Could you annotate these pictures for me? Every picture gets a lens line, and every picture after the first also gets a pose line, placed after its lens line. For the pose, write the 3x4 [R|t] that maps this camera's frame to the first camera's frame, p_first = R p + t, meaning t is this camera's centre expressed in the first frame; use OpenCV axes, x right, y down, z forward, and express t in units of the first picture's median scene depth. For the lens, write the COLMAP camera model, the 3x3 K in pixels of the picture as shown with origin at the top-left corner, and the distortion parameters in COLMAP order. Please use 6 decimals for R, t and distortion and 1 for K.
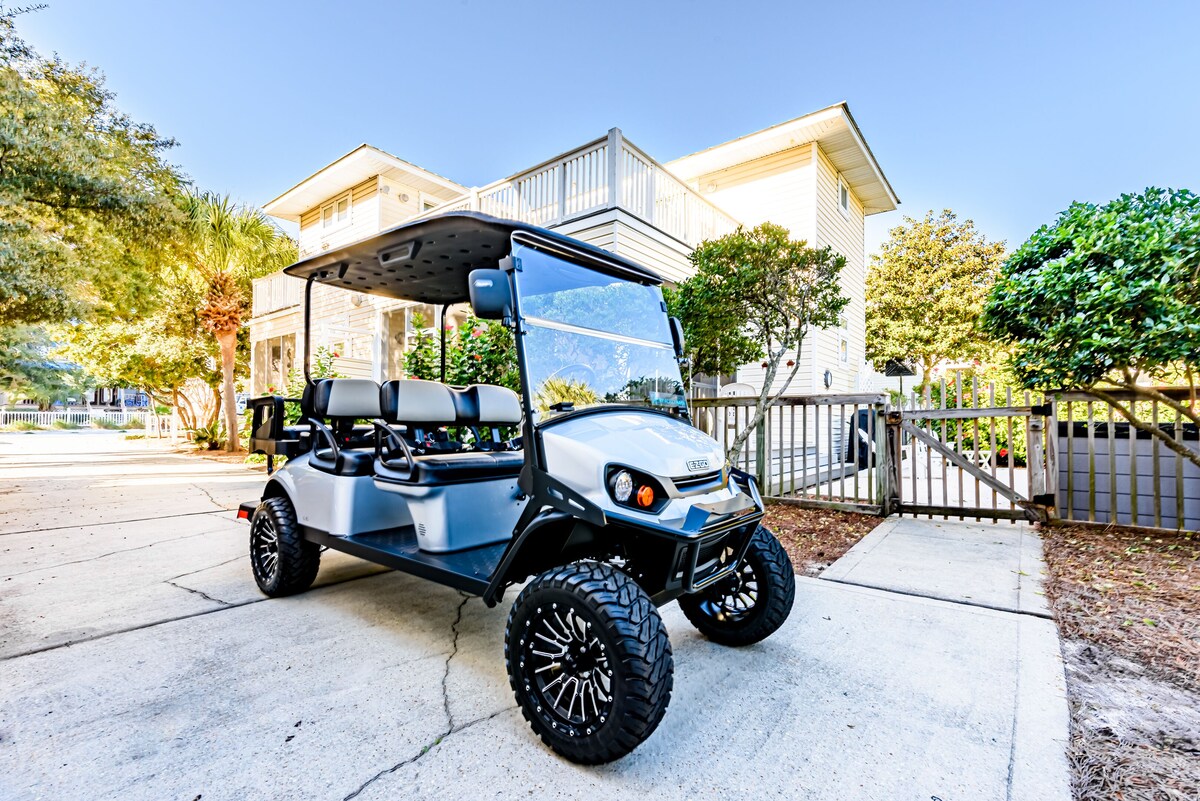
lens RADIAL K [[540.4, 0, 620.2], [0, 540.4, 410.0], [0, 0, 1]] dist [0.002038, 0.000140]
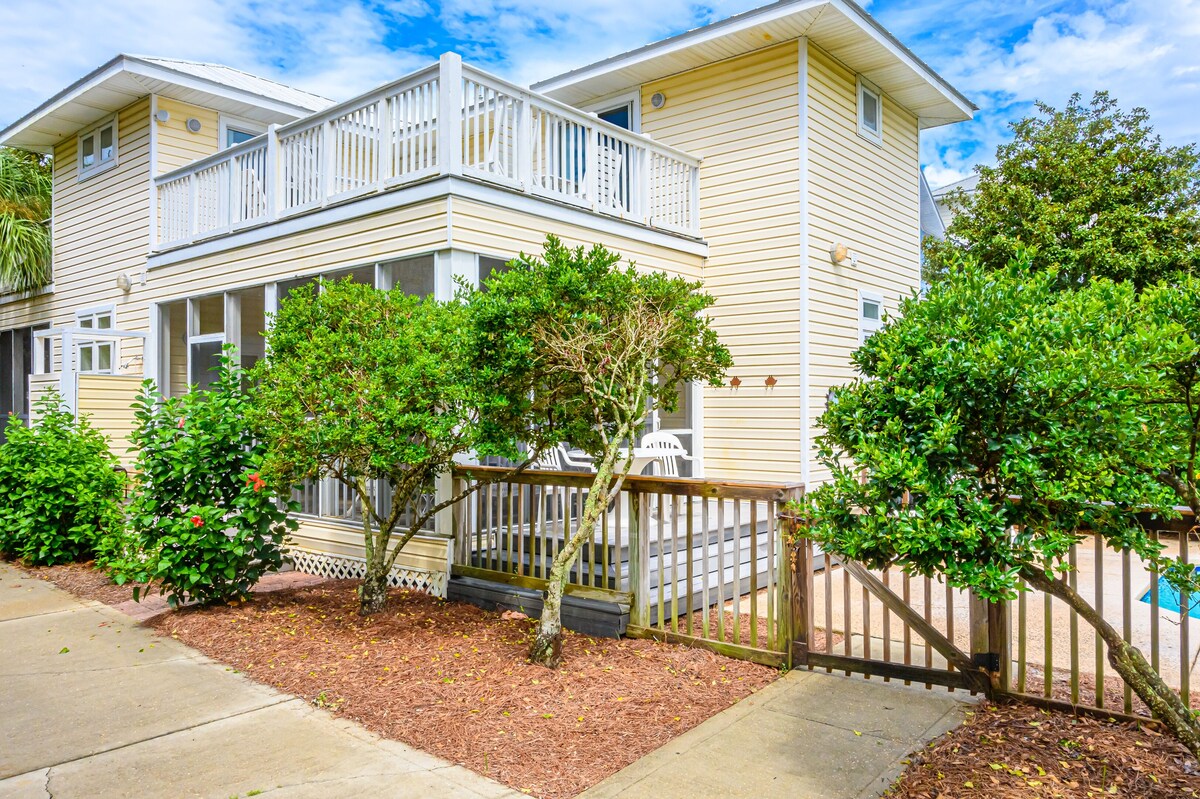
lens RADIAL K [[874.7, 0, 599.1], [0, 874.7, 400.9], [0, 0, 1]] dist [-0.008379, 0.000343]
pose [[0.998857, -0.003236, -0.047681, 0.293492], [0.004229, 0.999776, 0.020749, -0.155622], [0.047603, -0.020927, 0.998647, -0.091722]]
